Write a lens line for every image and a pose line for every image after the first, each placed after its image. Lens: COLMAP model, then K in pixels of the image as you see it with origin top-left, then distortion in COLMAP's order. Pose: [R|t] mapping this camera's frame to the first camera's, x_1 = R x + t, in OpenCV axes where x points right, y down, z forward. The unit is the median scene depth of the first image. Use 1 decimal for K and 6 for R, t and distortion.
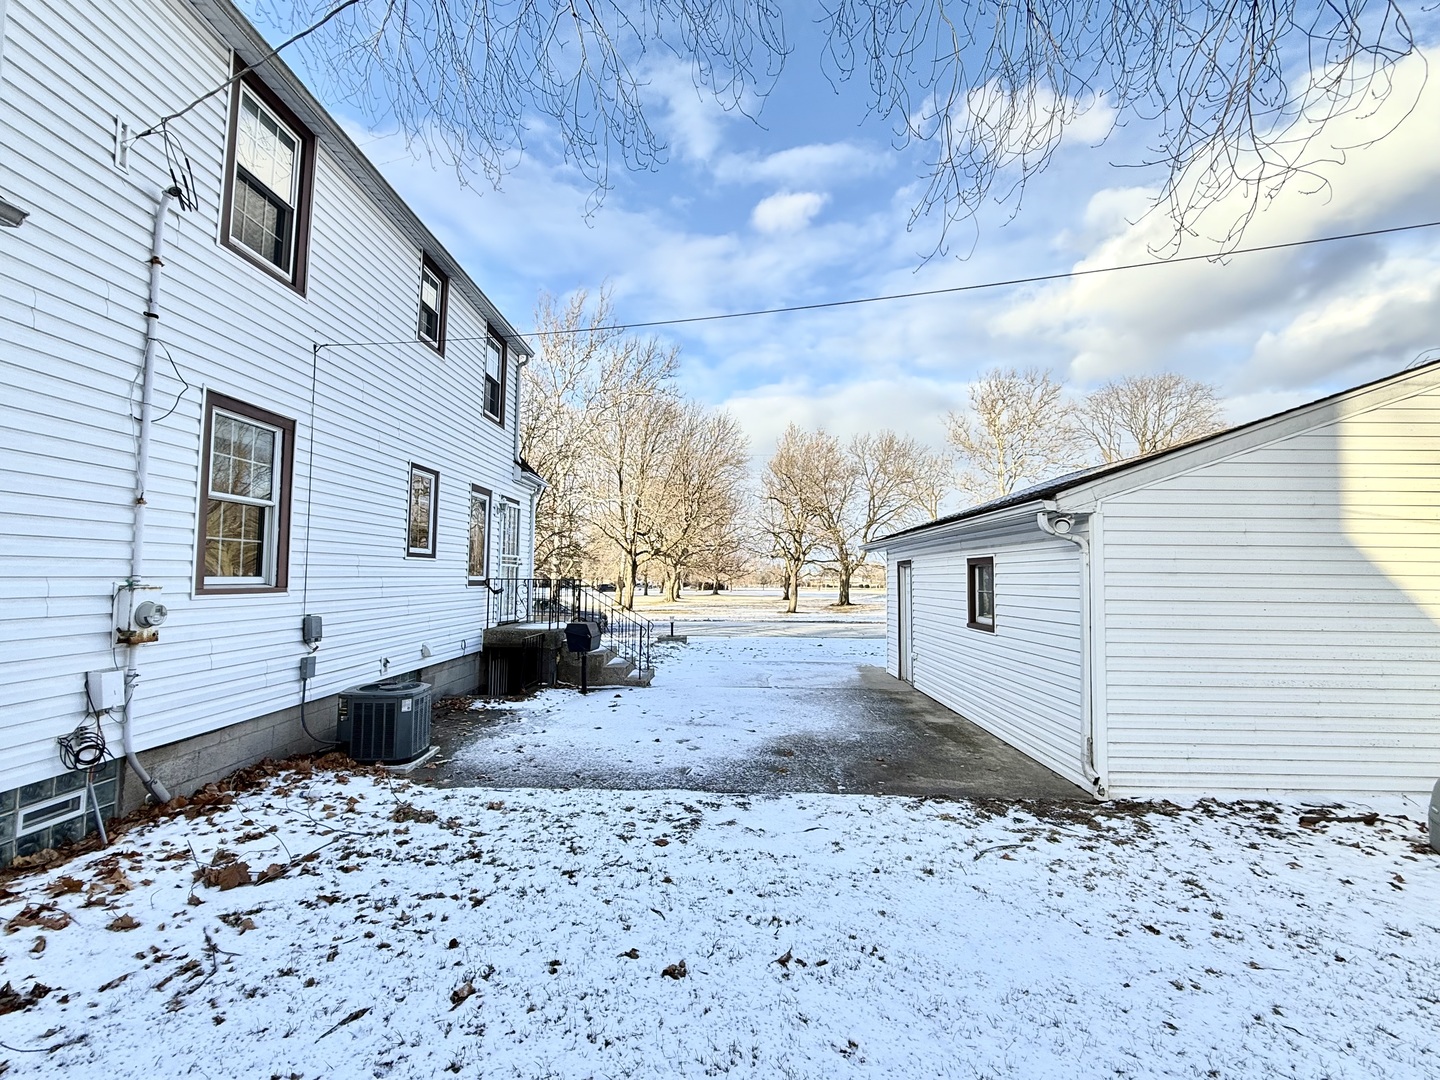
lens RADIAL K [[639.0, 0, 720.0], [0, 639.0, 540.0], [0, 0, 1]] dist [-0.037997, -0.000039]
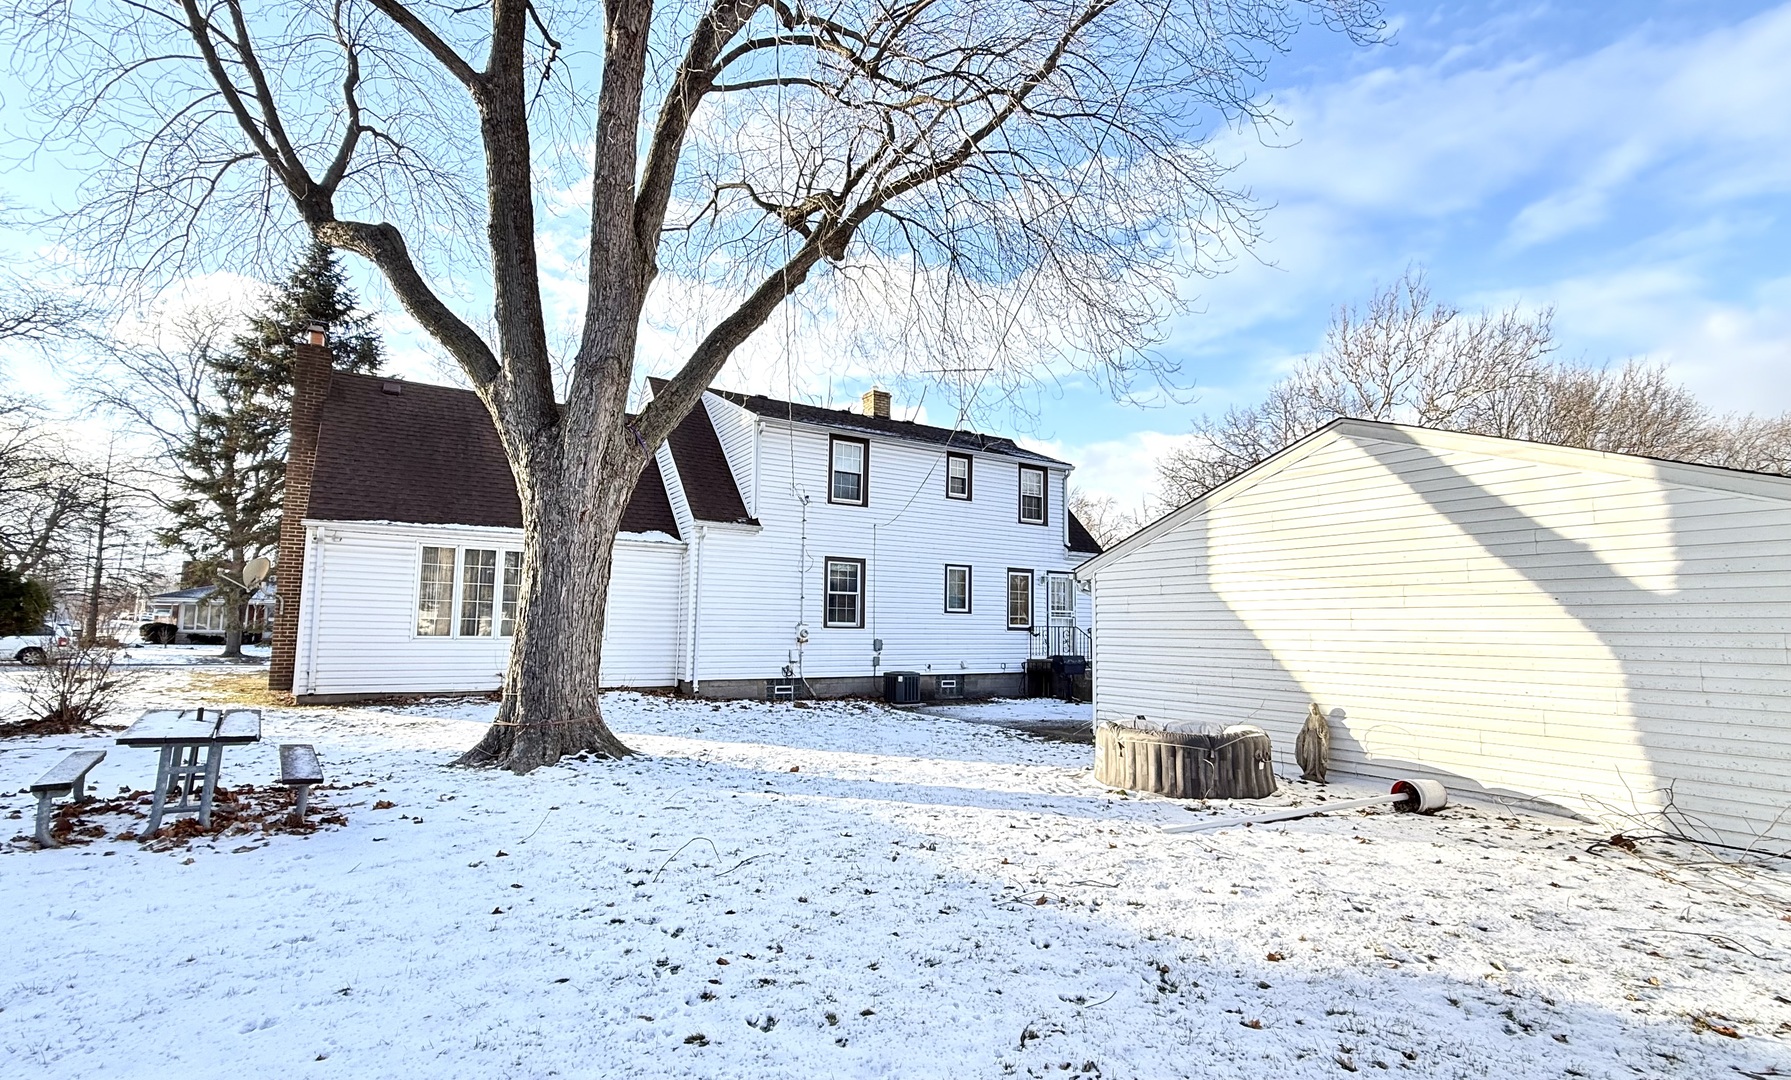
lens RADIAL K [[939.9, 0, 895.5], [0, 939.9, 540.0], [0, 0, 1]] dist [0.000194, 0.000191]
pose [[0.535322, -0.089795, -0.839861, 2.490350], [0.045045, 0.995953, -0.077772, 0.026731], [0.843446, 0.003802, 0.537201, -0.882299]]
